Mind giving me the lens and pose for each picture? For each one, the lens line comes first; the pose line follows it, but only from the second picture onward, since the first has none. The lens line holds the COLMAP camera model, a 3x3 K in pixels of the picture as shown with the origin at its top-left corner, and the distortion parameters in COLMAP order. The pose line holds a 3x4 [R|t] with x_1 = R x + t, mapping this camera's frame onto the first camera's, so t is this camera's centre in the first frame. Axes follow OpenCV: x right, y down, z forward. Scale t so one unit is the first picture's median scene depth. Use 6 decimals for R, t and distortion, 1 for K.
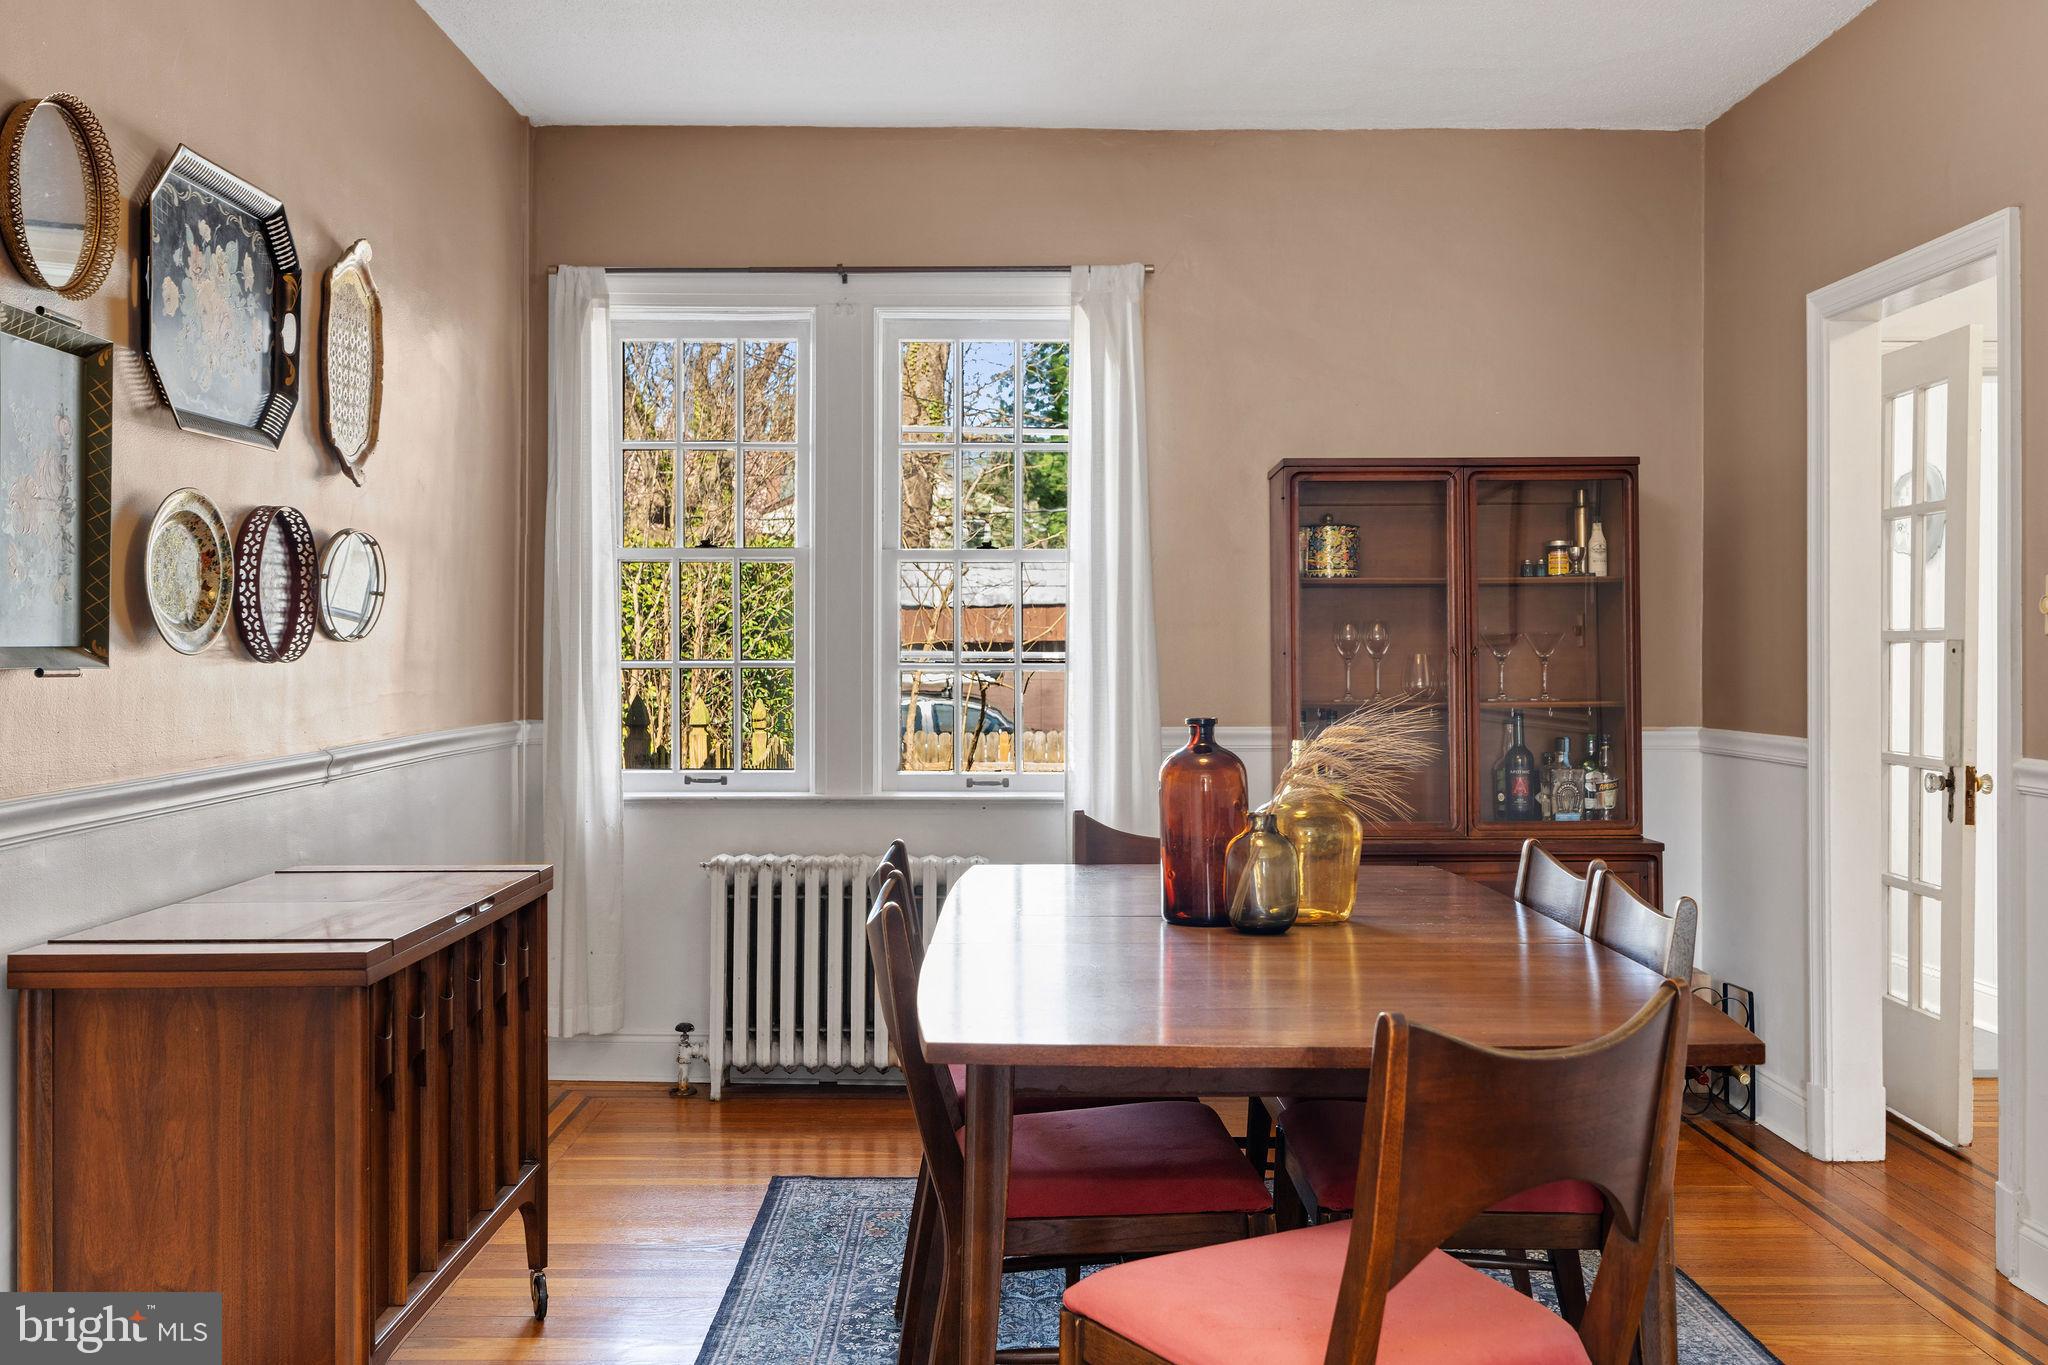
lens RADIAL K [[1916.4, 0, 1021.2], [0, 1916.4, 660.2], [0, 0, 1]] dist [0.012090, 0.008744]
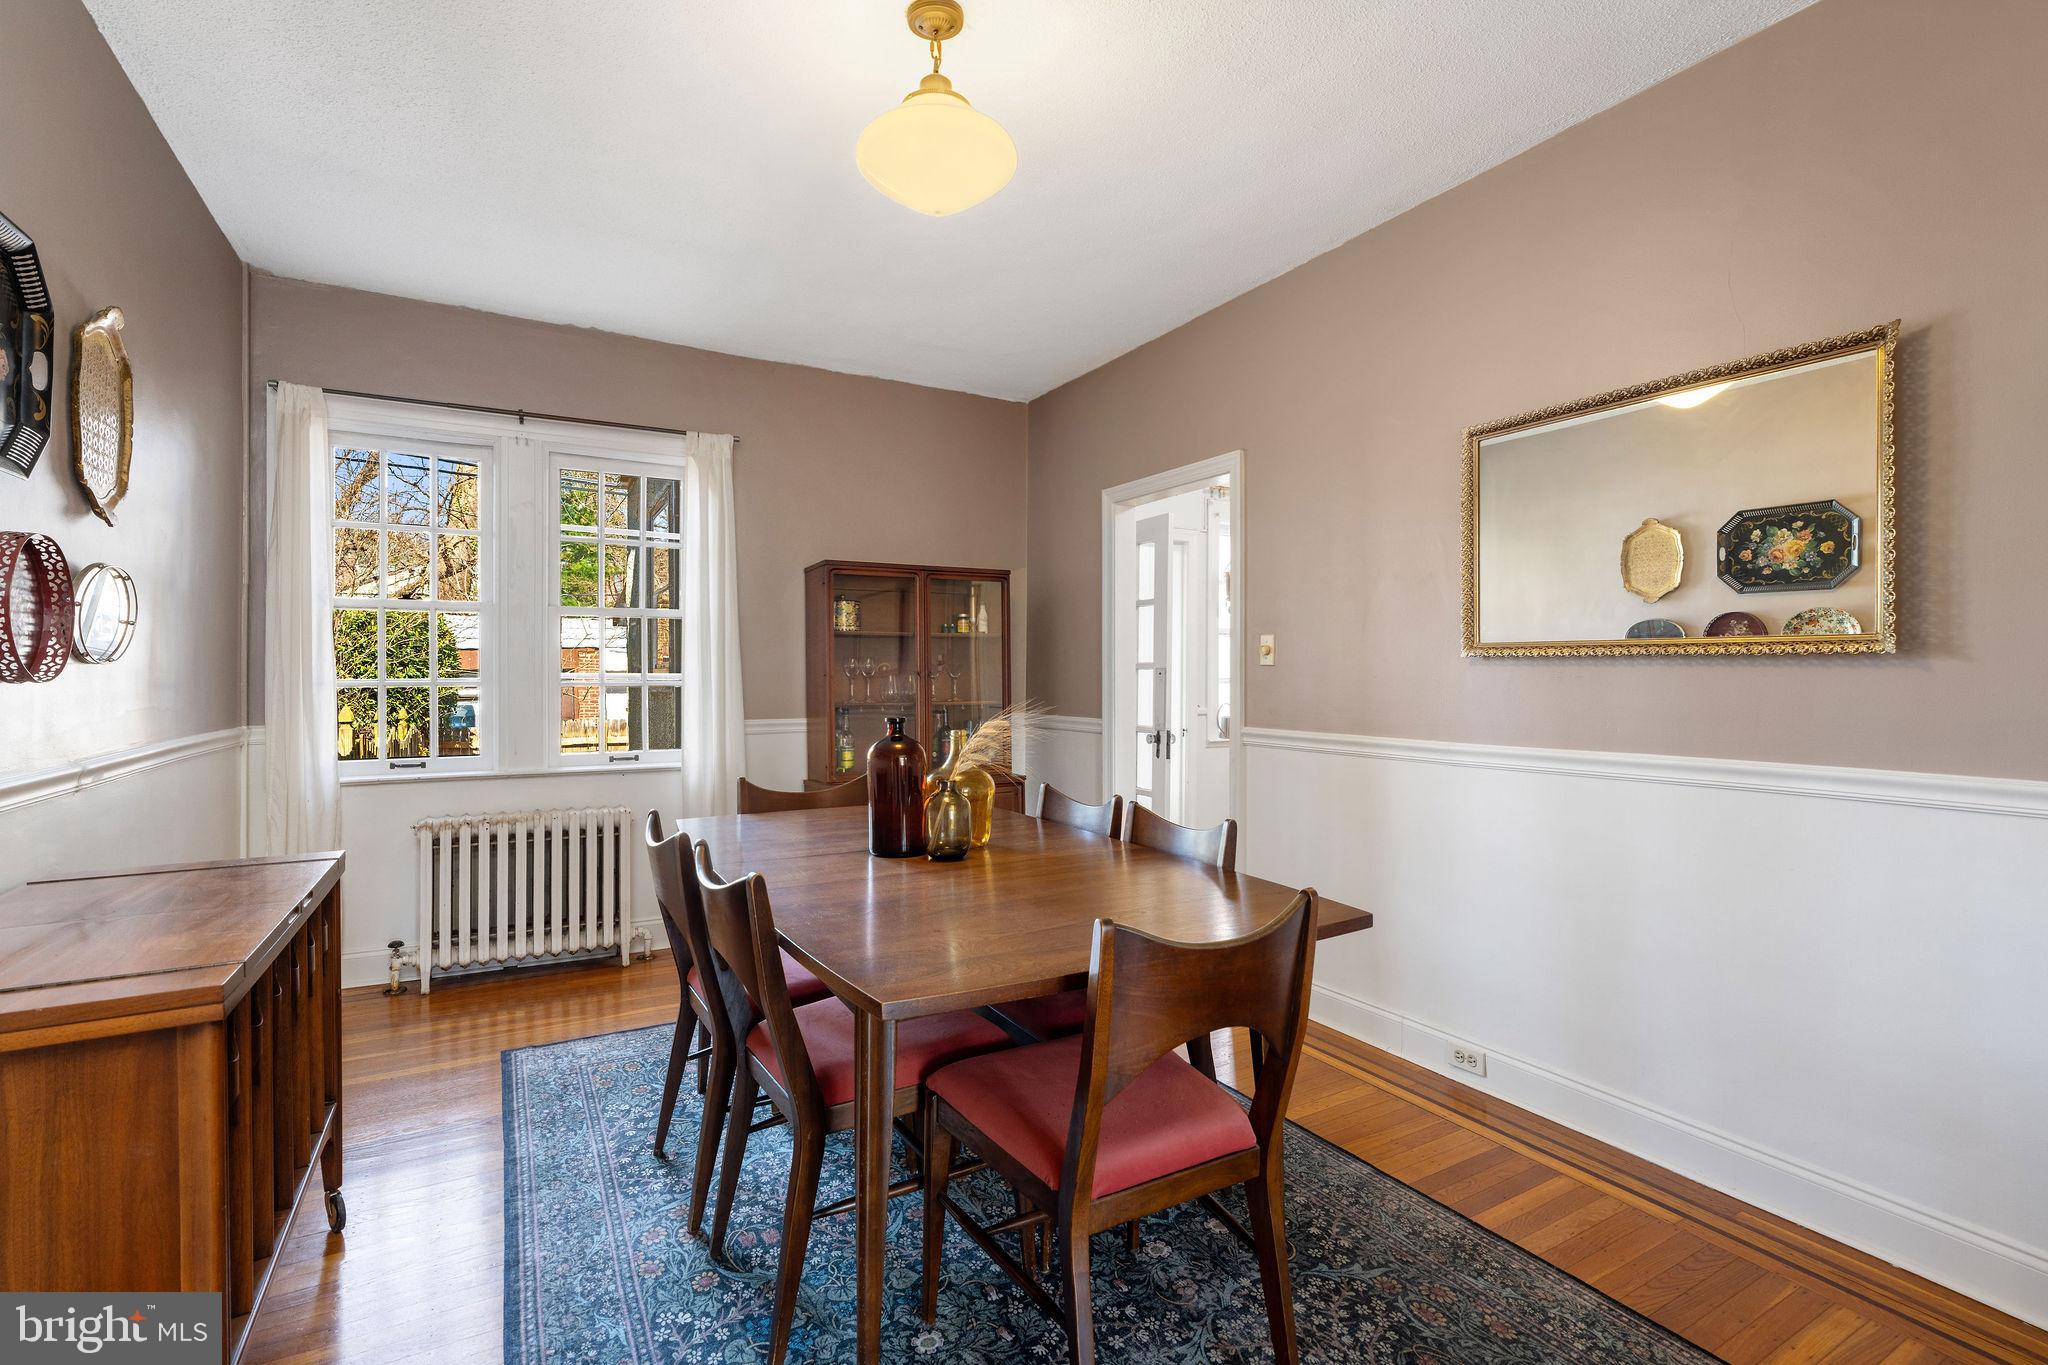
lens RADIAL K [[930.5, 0, 1024.0], [0, 930.5, 682.5], [0, 0, 1]] dist [-0.002681, 0.004721]
pose [[0.874331, -0.003858, 0.485314, -0.137025], [0.001922, 0.999988, 0.004486, -0.000283], [-0.485325, -0.002990, 0.874328, 0.251027]]
